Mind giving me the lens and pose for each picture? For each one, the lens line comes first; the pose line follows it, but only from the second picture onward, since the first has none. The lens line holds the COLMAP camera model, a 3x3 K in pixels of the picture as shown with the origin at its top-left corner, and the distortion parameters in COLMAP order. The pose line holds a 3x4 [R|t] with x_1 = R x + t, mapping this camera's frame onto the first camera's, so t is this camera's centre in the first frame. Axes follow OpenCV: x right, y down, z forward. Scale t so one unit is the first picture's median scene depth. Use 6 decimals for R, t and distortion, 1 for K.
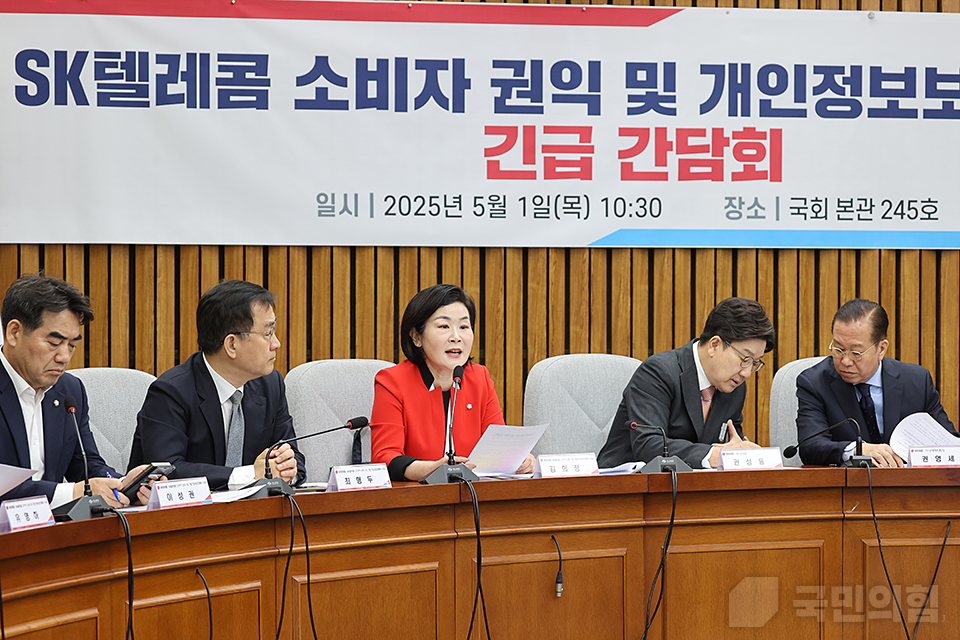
lens RADIAL K [[2657.4, 0, 478.5], [0, 2657.4, 320.3], [0, 0, 1]] dist [0.006789, 0.000000]
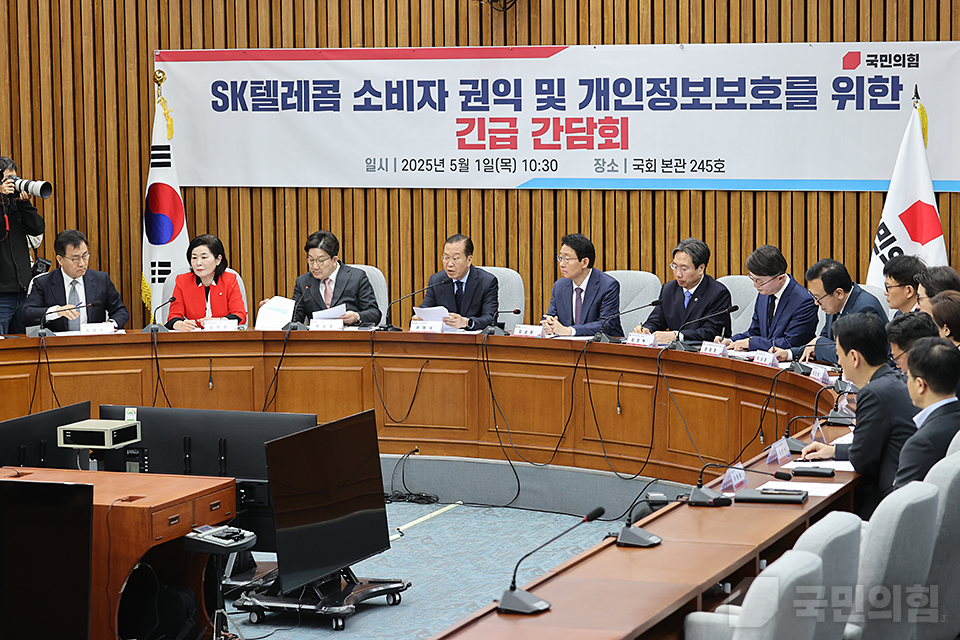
lens RADIAL K [[2657.4, 0, 479.5], [0, 2657.4, 318.6], [0, 0, 1]] dist [0.006789, 0.000000]
pose [[0.864458, 0.036643, -0.501368, 0.886098], [0.005451, 0.996598, 0.082236, -0.085599], [0.502676, -0.073822, 0.861317, -0.487620]]
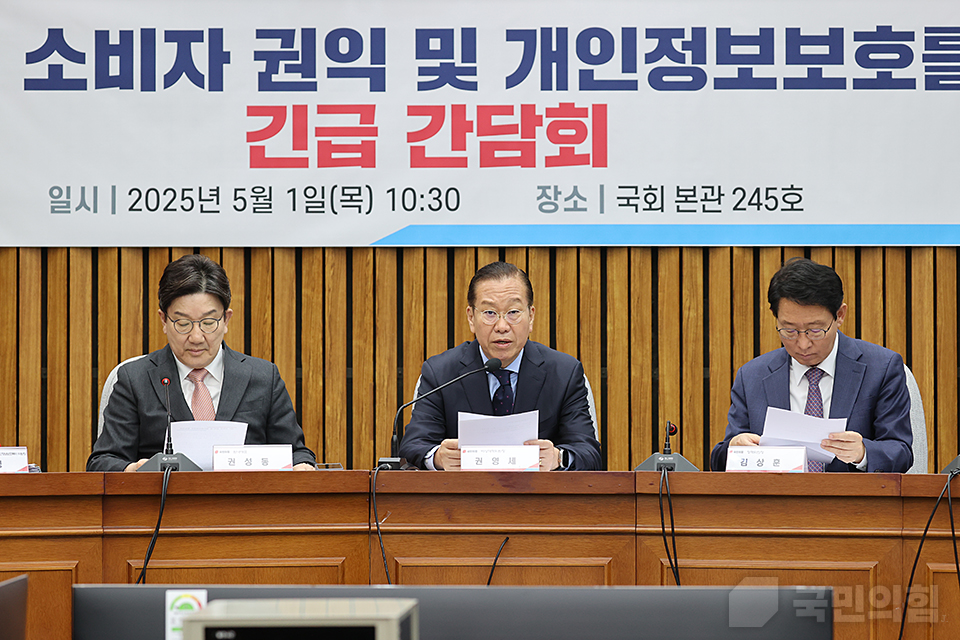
lens RADIAL K [[3023.8, 0, 478.8], [0, 3023.8, 315.4], [0, 0, 1]] dist [0.023403, 0.000000]
pose [[0.982574, -0.008527, -0.185675, 0.256921], [0.001146, 0.999206, -0.039819, 0.033317], [0.185867, 0.038912, 0.981804, 0.058859]]
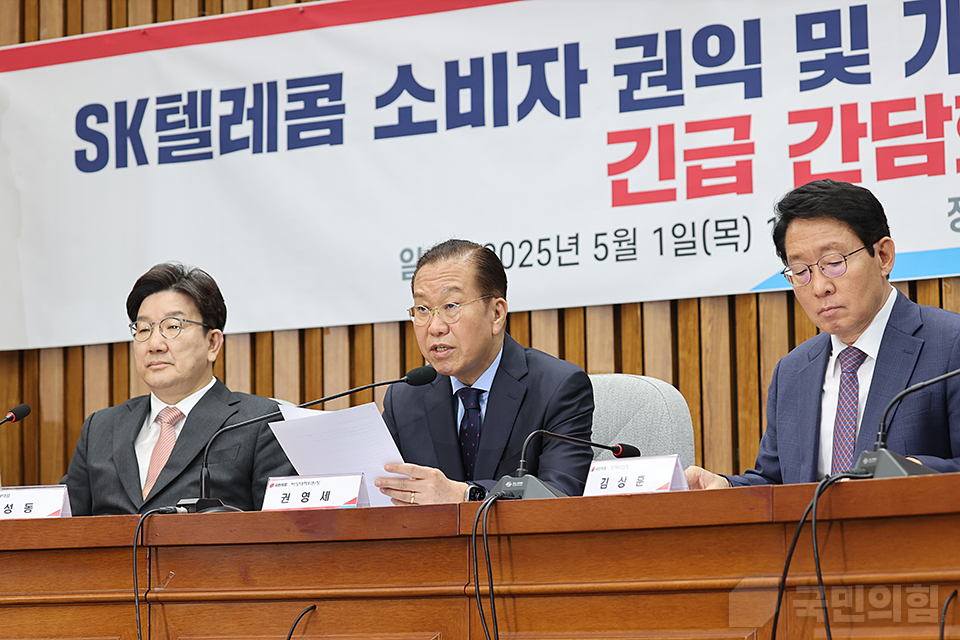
lens RADIAL K [[2856.0, 0, 469.0], [0, 2856.0, 318.9], [0, 0, 1]] dist [-0.033326, 0.000000]
pose [[0.764263, -0.086085, -0.639134, 0.451845], [0.008855, 0.992358, -0.123072, 0.067918], [0.644844, 0.088400, 0.759185, 0.410880]]
